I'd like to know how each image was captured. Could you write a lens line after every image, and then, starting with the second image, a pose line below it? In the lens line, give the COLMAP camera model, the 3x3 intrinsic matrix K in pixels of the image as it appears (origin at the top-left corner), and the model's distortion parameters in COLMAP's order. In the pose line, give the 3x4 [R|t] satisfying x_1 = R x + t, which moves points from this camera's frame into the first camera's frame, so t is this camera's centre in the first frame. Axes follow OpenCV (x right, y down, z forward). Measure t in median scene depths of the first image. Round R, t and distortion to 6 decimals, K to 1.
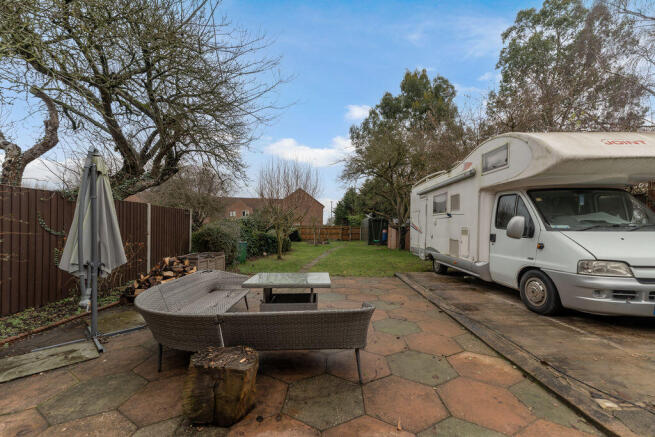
lens RADIAL K [[270.9, 0, 342.3], [0, 270.9, 255.0], [0, 0, 1]] dist [0.001147, 0.000206]
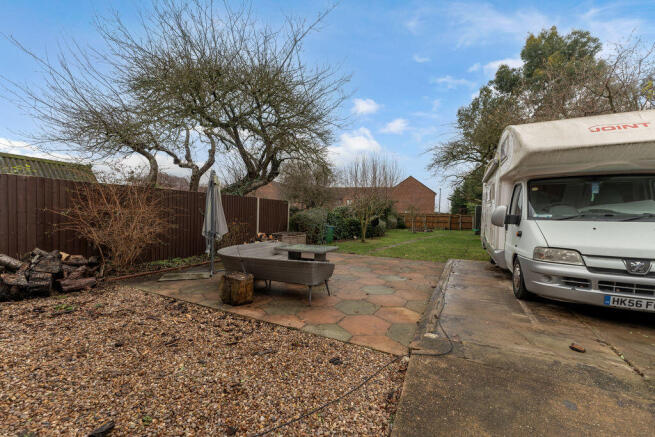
lens RADIAL K [[270.9, 0, 342.3], [0, 270.9, 255.0], [0, 0, 1]] dist [0.001147, 0.000206]
pose [[0.903651, 0.073065, -0.421990, 0.381540], [-0.054246, 0.996931, 0.056449, 0.018793], [0.424820, -0.028119, 0.904841, -0.179250]]
